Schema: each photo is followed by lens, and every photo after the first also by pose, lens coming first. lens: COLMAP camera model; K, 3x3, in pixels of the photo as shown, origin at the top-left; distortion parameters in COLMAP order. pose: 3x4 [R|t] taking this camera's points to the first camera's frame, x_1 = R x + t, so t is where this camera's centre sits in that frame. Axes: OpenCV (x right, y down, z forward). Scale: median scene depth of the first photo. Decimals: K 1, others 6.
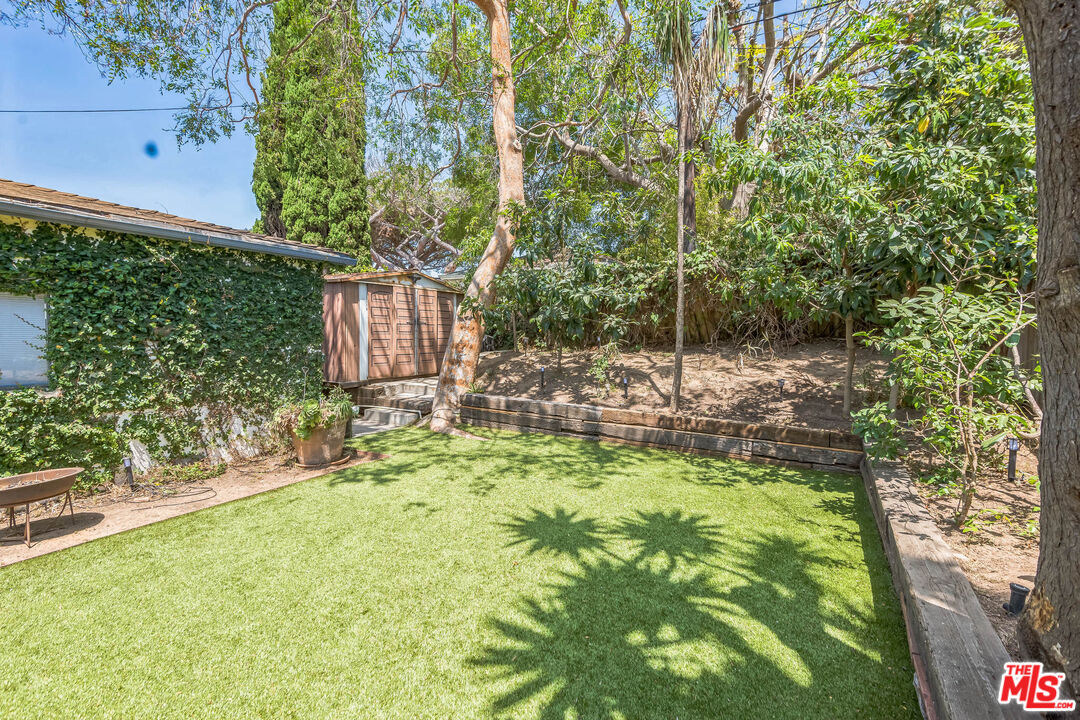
lens RADIAL K [[489.8, 0, 529.3], [0, 489.8, 358.5], [0, 0, 1]] dist [0.019573, -0.008009]
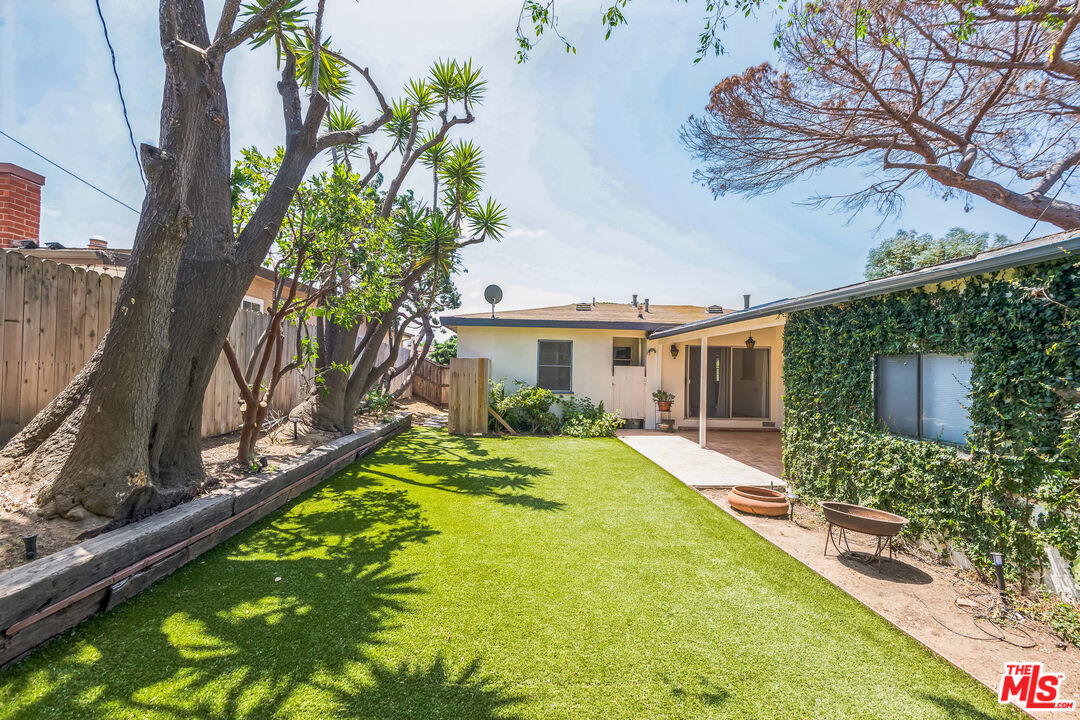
lens RADIAL K [[489.8, 0, 537.4], [0, 489.8, 358.1], [0, 0, 1]] dist [0.019573, -0.008009]
pose [[-0.832186, -0.044332, -0.552721, 0.162705], [-0.065364, 0.997692, 0.018390, -0.051958], [0.550631, 0.051432, -0.833163, 0.855718]]
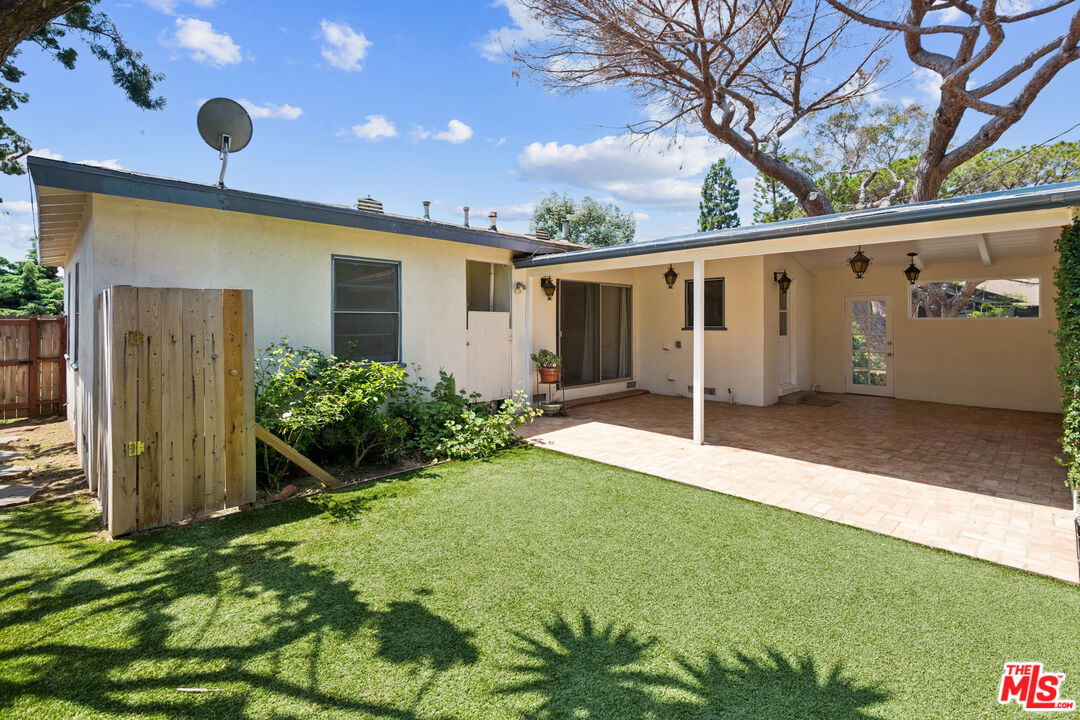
lens RADIAL K [[489.8, 0, 526.9], [0, 489.8, 329.8], [0, 0, 1]] dist [0.019573, -0.008009]
pose [[-0.242900, -0.000161, -0.970051, -0.127919], [-0.058917, 0.998156, 0.014587, 0.011071], [0.968260, 0.060696, -0.242462, -0.179754]]
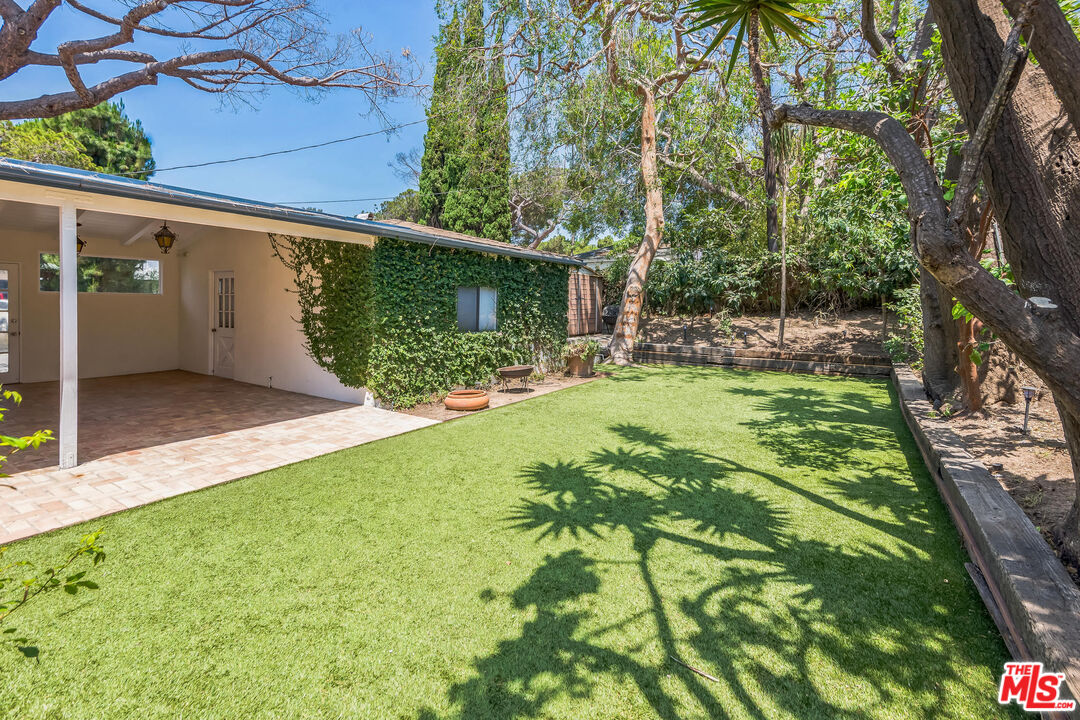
lens RADIAL K [[489.8, 0, 543.7], [0, 489.8, 320.0], [0, 0, 1]] dist [0.019573, -0.008009]
pose [[0.999284, -0.002723, -0.037725, -0.449736], [0.001872, 0.999743, -0.022575, 0.039234], [0.037777, 0.022488, 0.999033, -0.726336]]
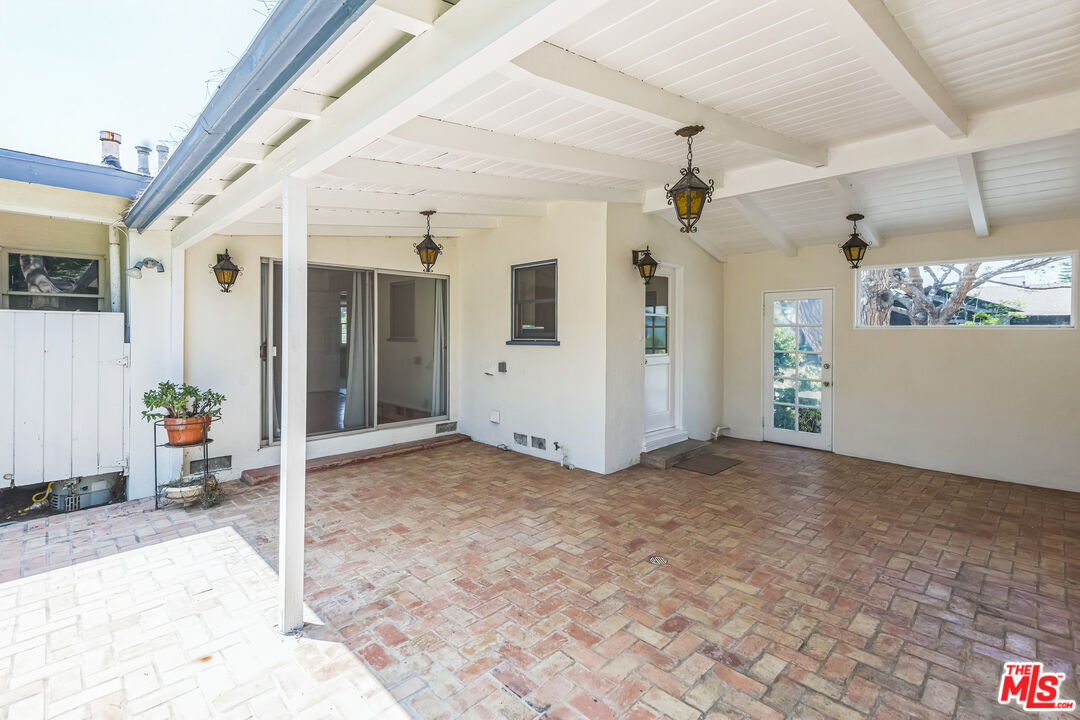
lens RADIAL K [[489.8, 0, 547.3], [0, 489.8, 345.5], [0, 0, 1]] dist [0.019573, -0.008009]
pose [[-0.232333, 0.011181, -0.972572, -0.745712], [-0.060265, 0.997847, 0.025868, -0.018945], [0.970767, 0.064622, -0.231159, 0.180443]]
